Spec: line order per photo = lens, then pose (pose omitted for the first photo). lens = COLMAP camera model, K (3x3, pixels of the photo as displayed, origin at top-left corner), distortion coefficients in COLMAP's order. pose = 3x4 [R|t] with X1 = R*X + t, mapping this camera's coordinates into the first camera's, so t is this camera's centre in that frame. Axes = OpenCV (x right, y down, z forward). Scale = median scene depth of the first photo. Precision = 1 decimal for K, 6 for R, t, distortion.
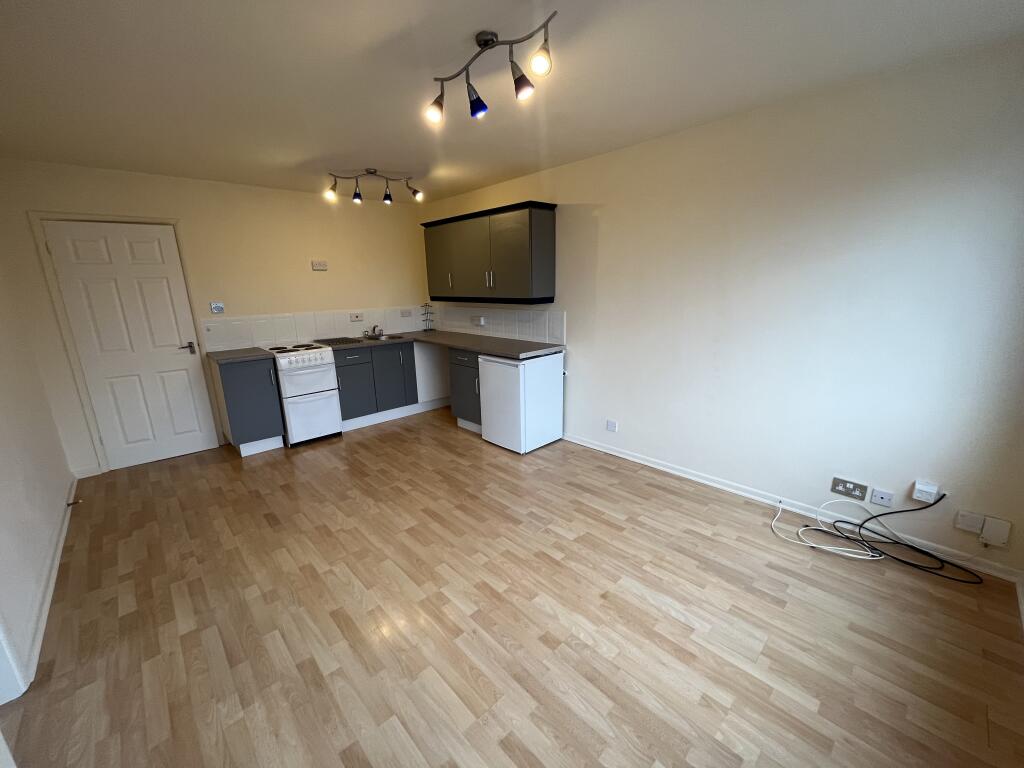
lens RADIAL K [[409.4, 0, 509.2], [0, 409.4, 386.0], [0, 0, 1]] dist [-0.003778, -0.000057]
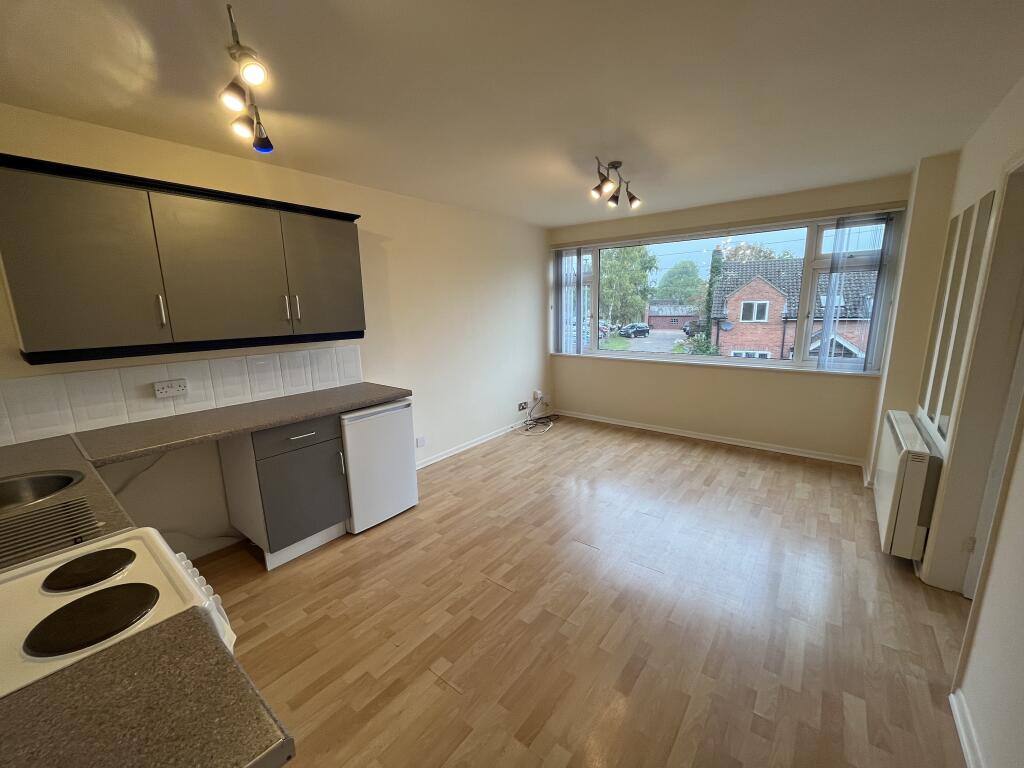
lens RADIAL K [[409.4, 0, 509.2], [0, 409.4, 386.0], [0, 0, 1]] dist [-0.003778, -0.000057]
pose [[-0.147023, -0.166066, 0.975093, -0.800010], [0.264779, 0.943222, 0.200561, -0.192853], [-0.953035, 0.287671, -0.094705, 0.815870]]
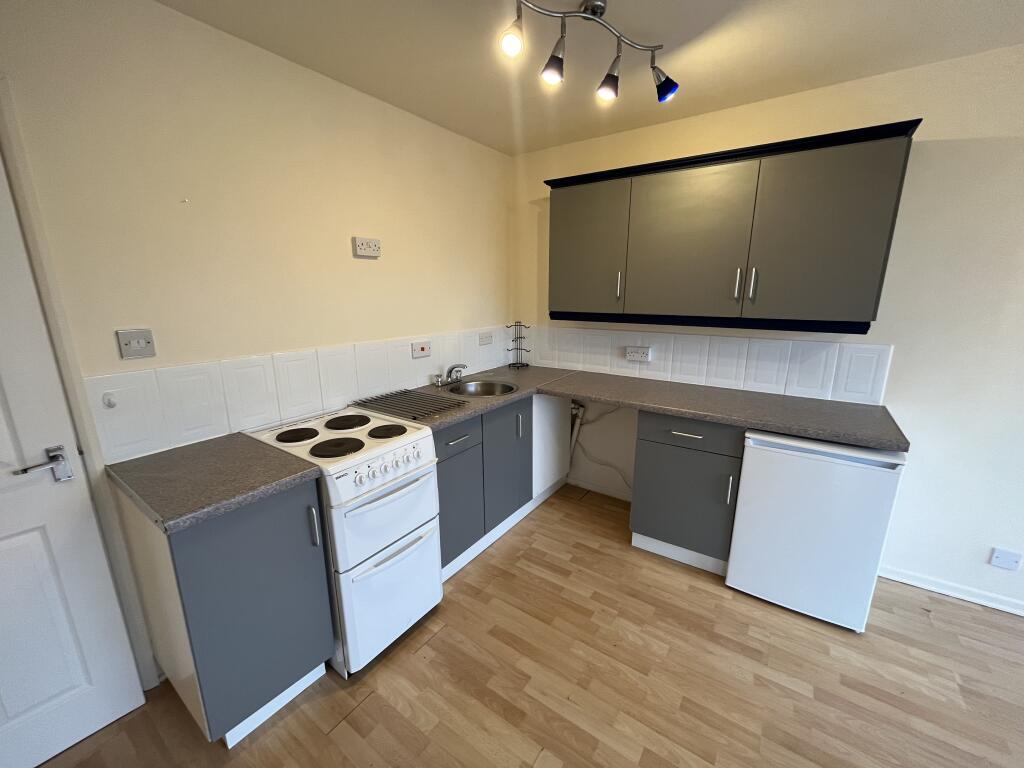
lens RADIAL K [[409.4, 0, 509.2], [0, 409.4, 386.0], [0, 0, 1]] dist [-0.003778, -0.000057]
pose [[0.978351, -0.028315, 0.205007, -0.477112], [0.032320, 0.999346, -0.016215, -0.138954], [-0.204414, 0.022489, 0.978626, 0.589605]]
